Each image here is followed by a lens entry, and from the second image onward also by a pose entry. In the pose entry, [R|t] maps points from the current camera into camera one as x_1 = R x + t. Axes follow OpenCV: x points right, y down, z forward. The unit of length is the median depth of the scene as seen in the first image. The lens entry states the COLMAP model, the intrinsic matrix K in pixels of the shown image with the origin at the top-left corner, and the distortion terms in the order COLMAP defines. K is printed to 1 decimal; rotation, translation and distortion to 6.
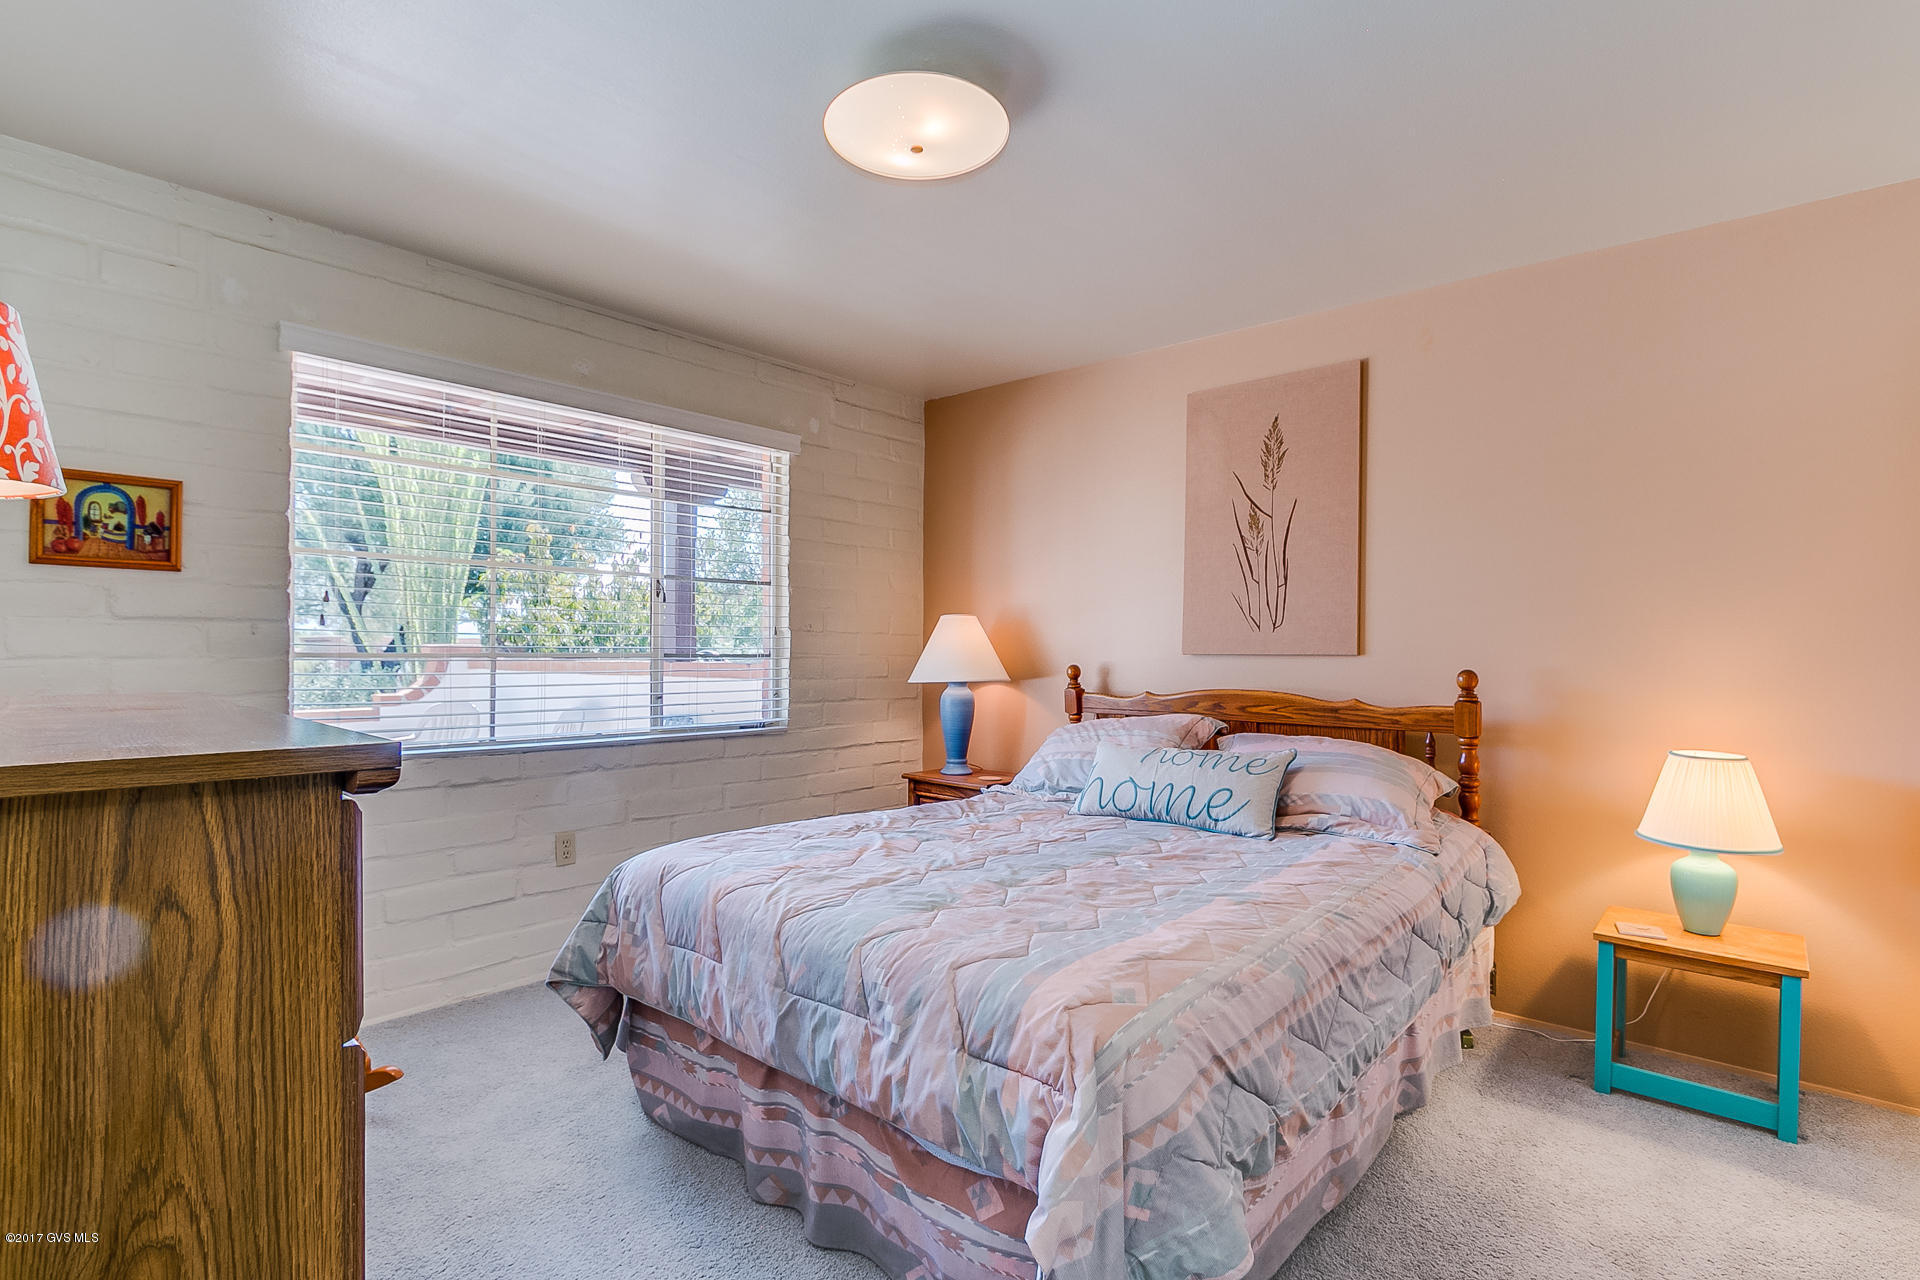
lens RADIAL K [[909.3, 0, 953.9], [0, 909.3, 664.0], [0, 0, 1]] dist [-0.015090, 0.000172]
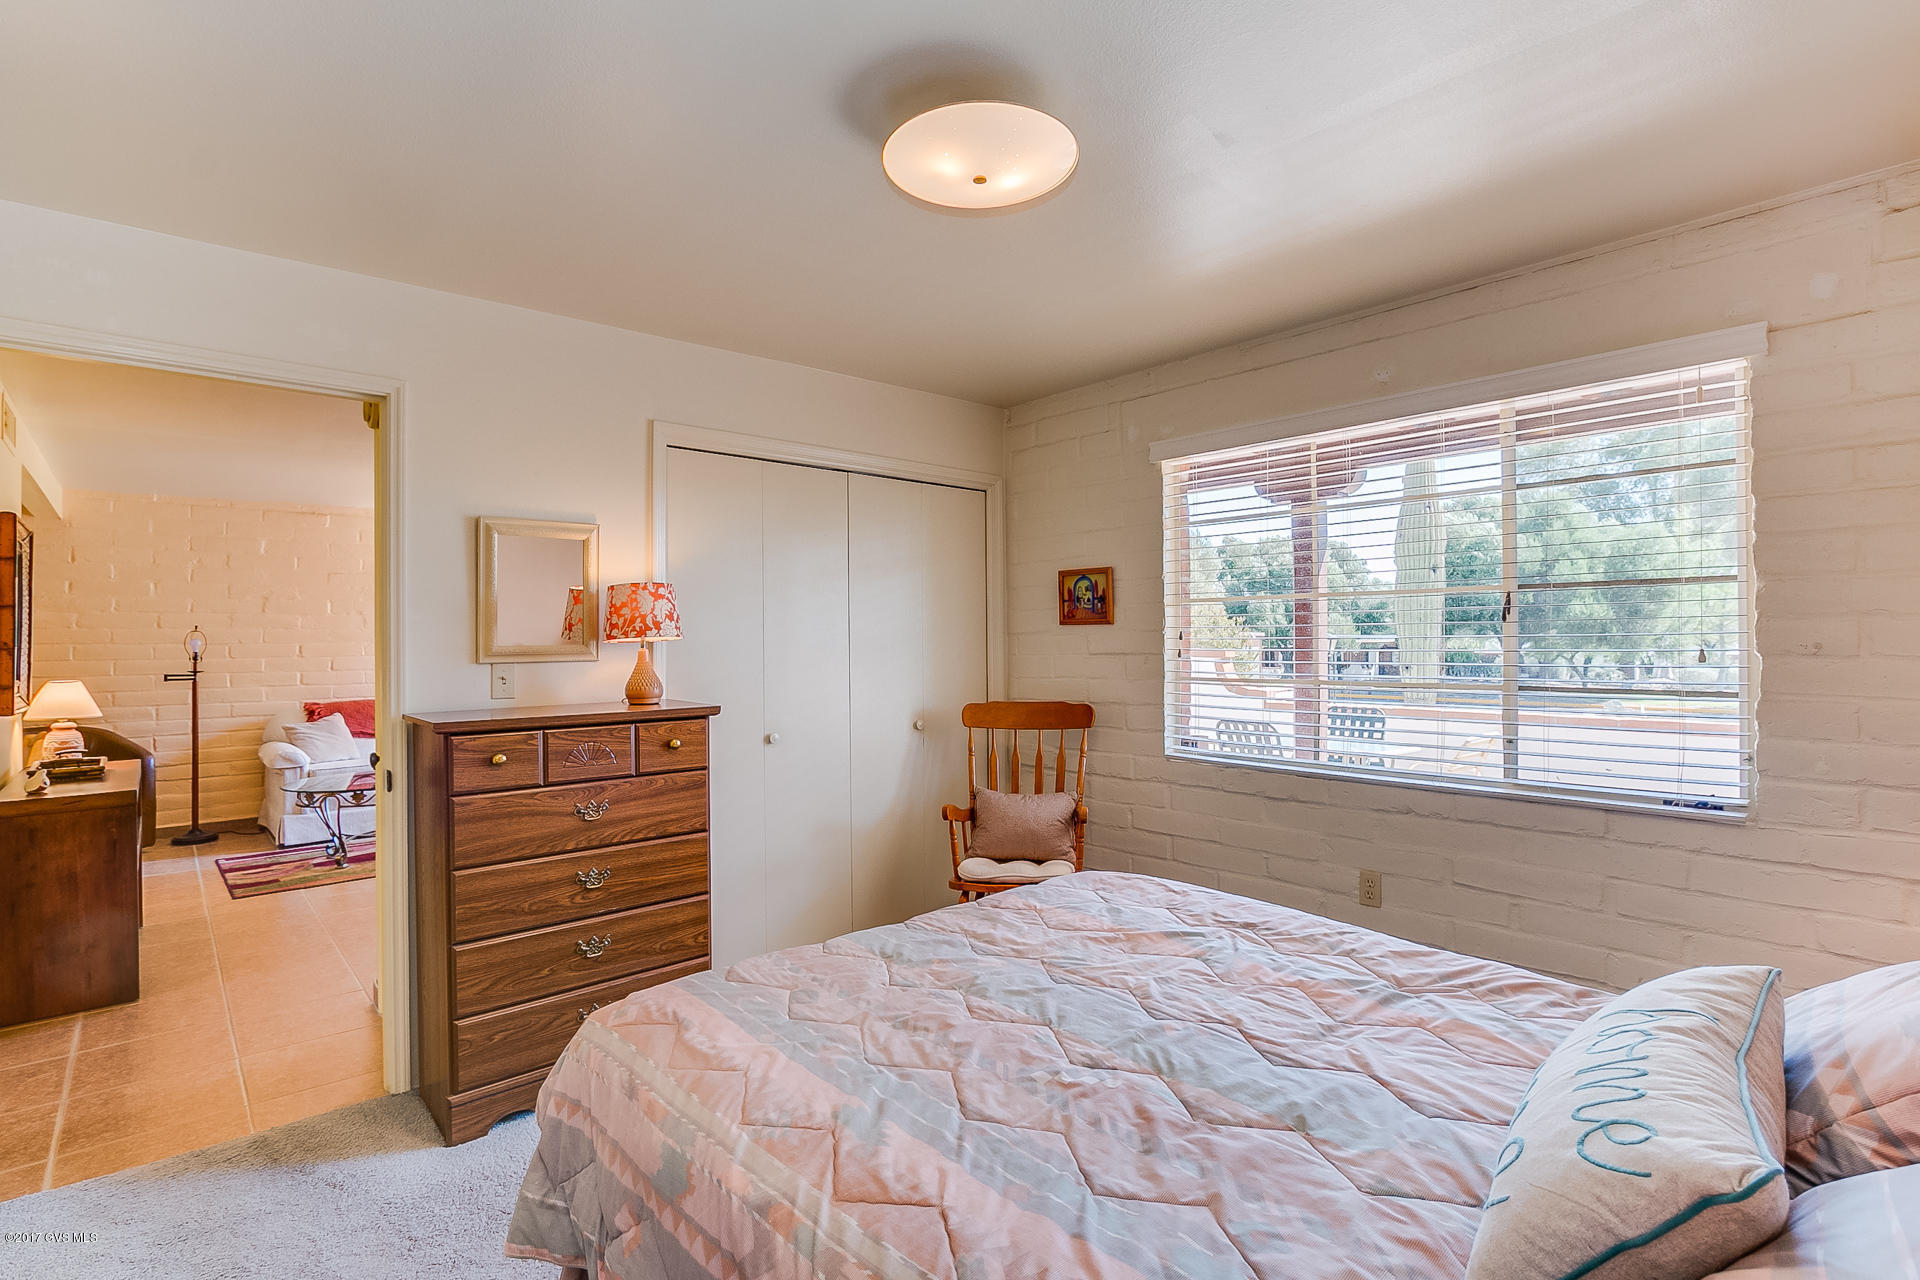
lens RADIAL K [[895.5, 0, 931.9], [0, 895.5, 647.3], [0, 0, 1]] dist [-0.022182, 0.005106]
pose [[-0.113515, 0.001115, -0.993536, 0.764852], [-0.007435, 0.999970, 0.001972, -0.066515], [0.993508, 0.007610, -0.113504, 0.908814]]
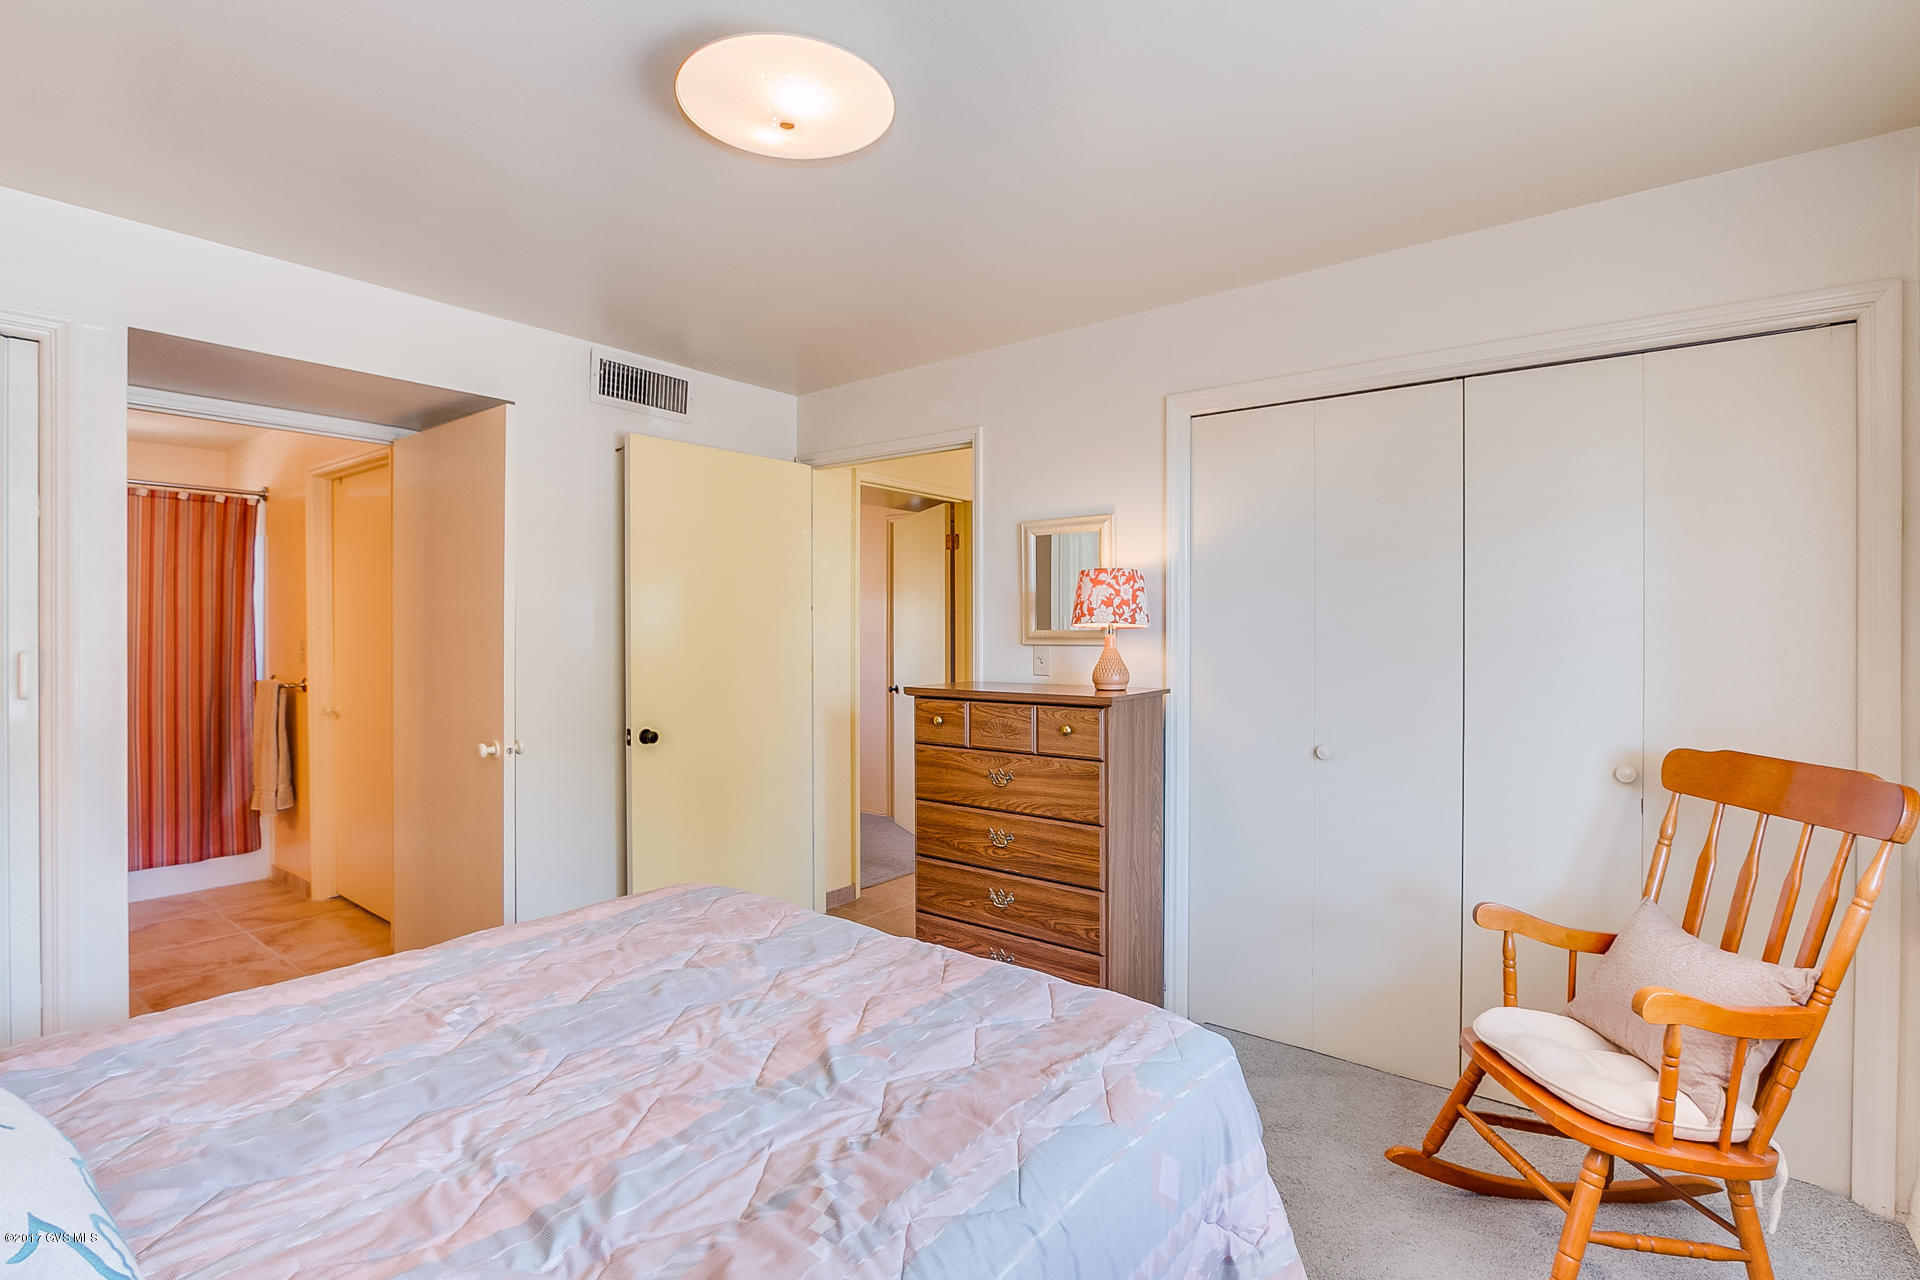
lens RADIAL K [[924.8, 0, 994.7], [0, 924.8, 640.0], [0, 0, 1]] dist [-0.043083, -0.000021]
pose [[-0.995684, -0.006467, -0.092584, -0.076543], [-0.009192, 0.999536, 0.029035, -0.086056], [0.092353, 0.029761, -0.995281, 1.578164]]
